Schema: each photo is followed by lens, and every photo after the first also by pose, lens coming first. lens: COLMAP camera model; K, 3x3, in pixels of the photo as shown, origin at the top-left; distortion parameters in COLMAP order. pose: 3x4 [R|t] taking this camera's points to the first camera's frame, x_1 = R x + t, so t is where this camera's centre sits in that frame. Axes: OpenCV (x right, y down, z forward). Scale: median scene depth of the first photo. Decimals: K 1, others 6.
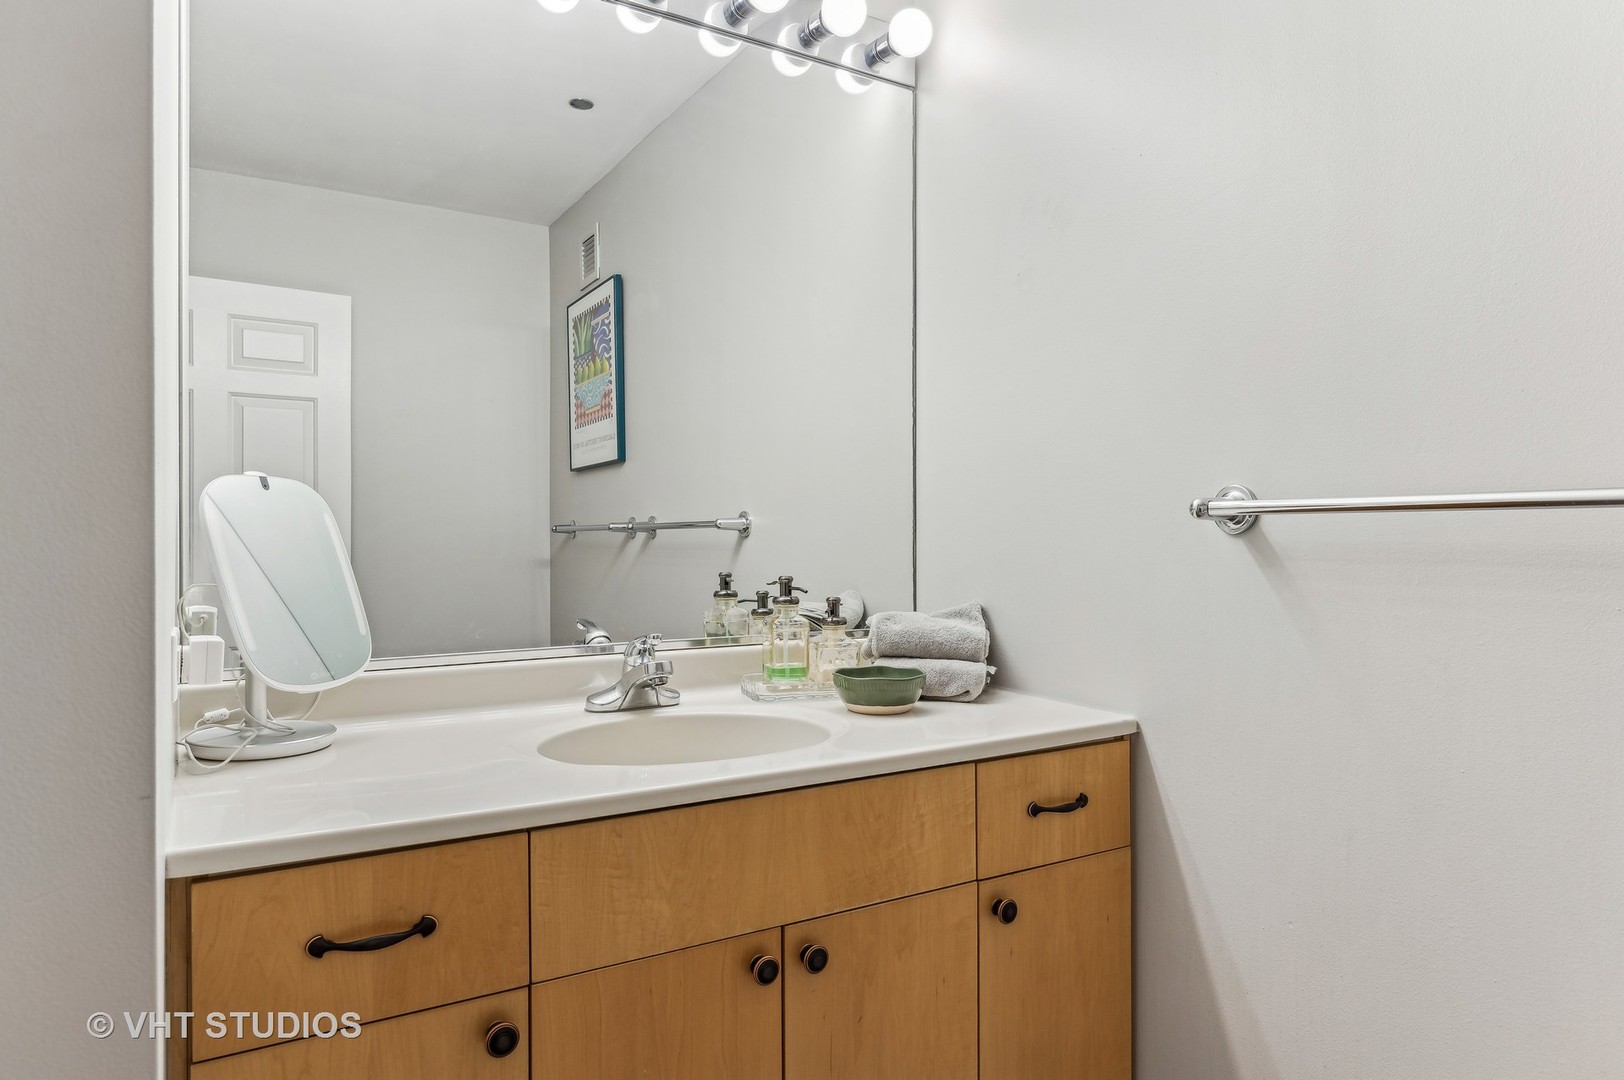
lens RADIAL K [[1009.1, 0, 812.0], [0, 1009.1, 540.0], [0, 0, 1]] dist [-0.001366, -0.000364]
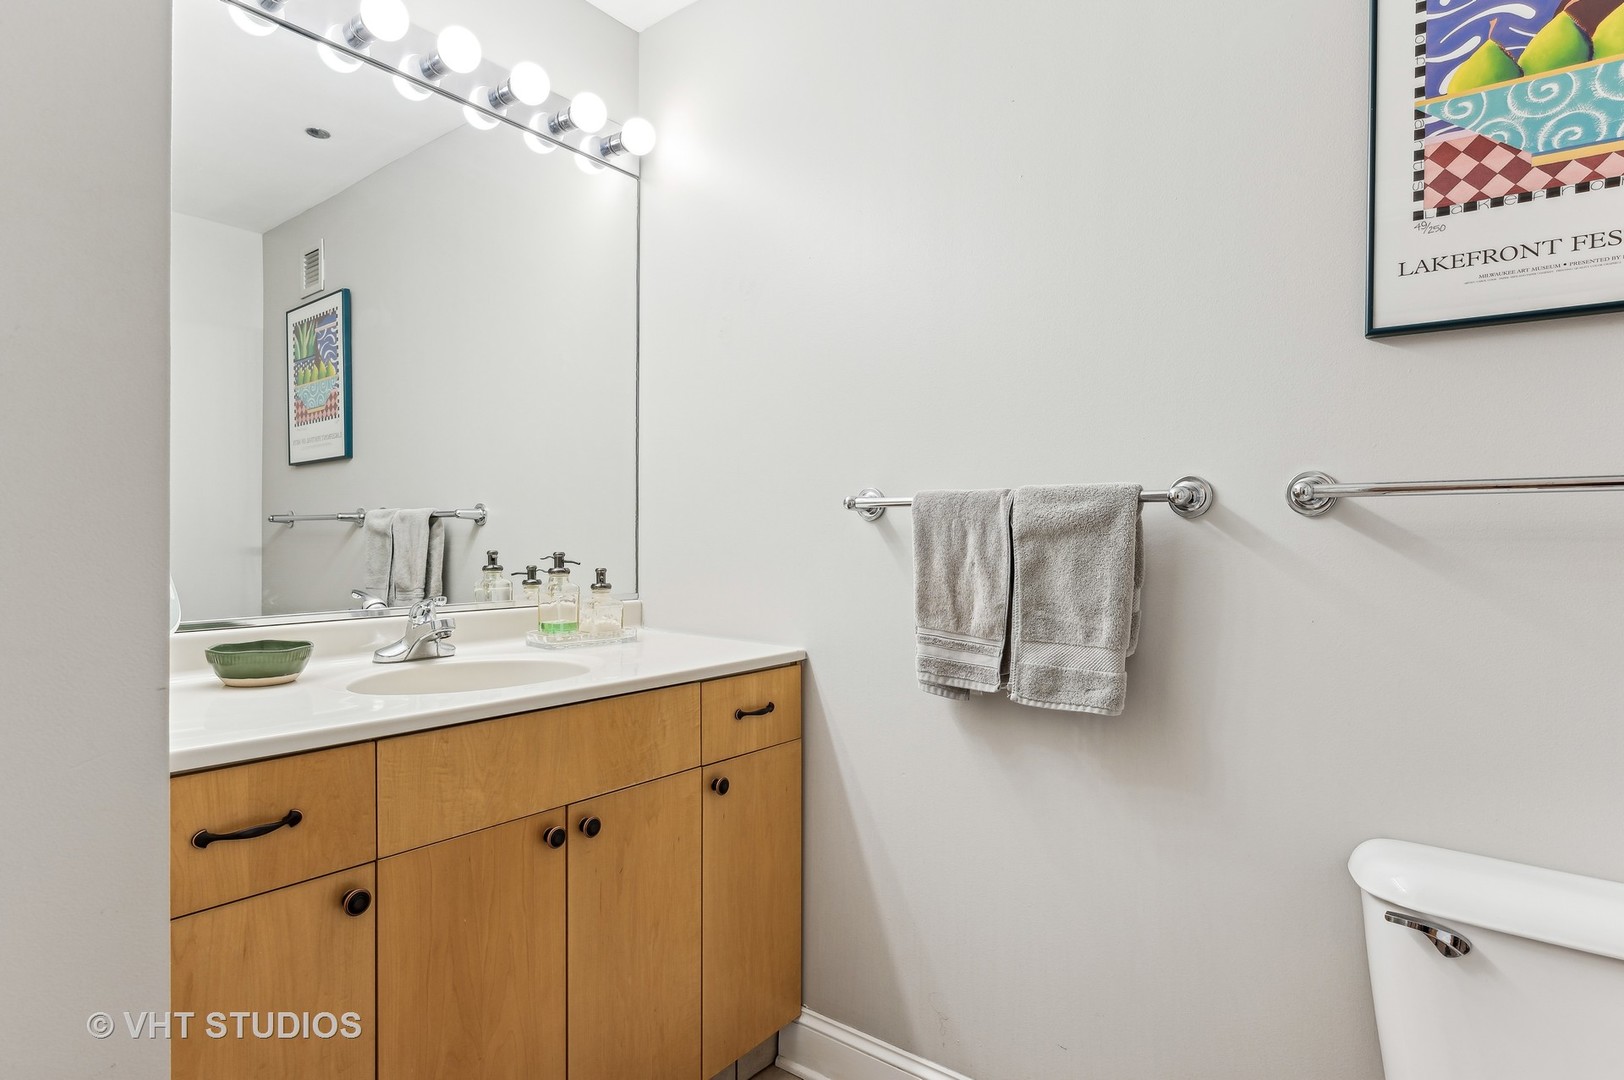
lens RADIAL K [[879.4, 0, 818.4], [0, 879.4, 536.7], [0, 0, 1]] dist [-0.003541, -0.001513]
pose [[0.932497, 0.005986, 0.361127, -0.115040], [-0.004483, 0.999977, -0.004999, 0.023359], [-0.361149, 0.003043, 0.932503, -0.175980]]
